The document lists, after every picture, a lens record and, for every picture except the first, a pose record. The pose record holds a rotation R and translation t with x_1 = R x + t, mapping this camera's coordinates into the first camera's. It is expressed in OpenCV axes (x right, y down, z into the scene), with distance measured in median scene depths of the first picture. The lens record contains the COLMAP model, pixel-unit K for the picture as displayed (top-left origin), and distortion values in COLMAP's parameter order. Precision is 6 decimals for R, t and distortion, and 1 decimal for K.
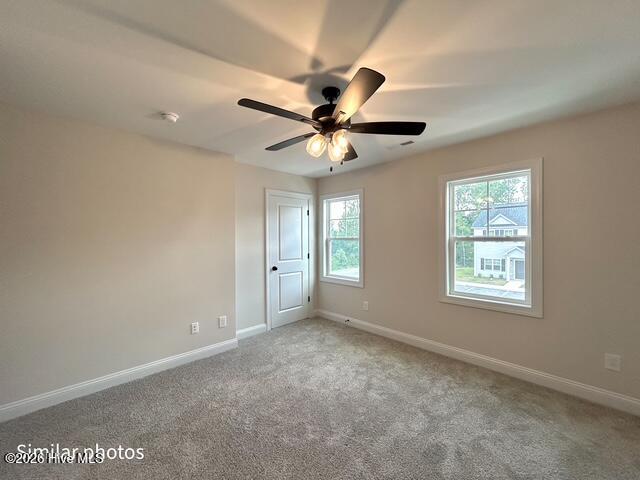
lens RADIAL K [[258.2, 0, 323.1], [0, 258.2, 239.6], [0, 0, 1]] dist [-0.001166, 0.001180]
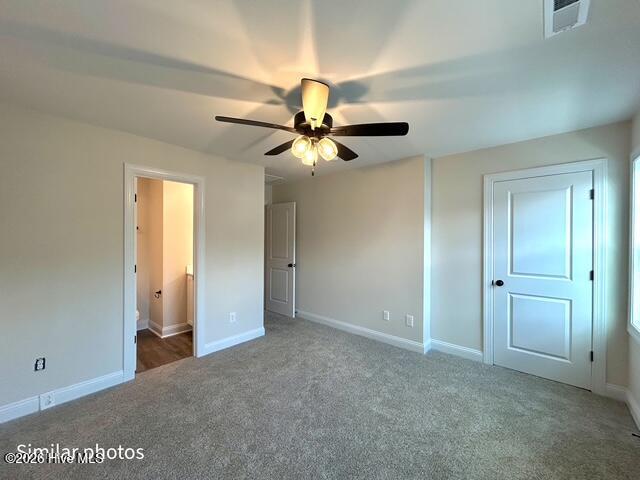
lens RADIAL K [[258.2, 0, 320.1], [0, 258.2, 241.8], [0, 0, 1]] dist [-0.001166, 0.001180]
pose [[0.058913, 0.015125, -0.998149, 0.510682], [-0.008329, 0.999858, 0.014659, -0.010038], [0.998228, 0.007450, 0.059031, 0.472928]]
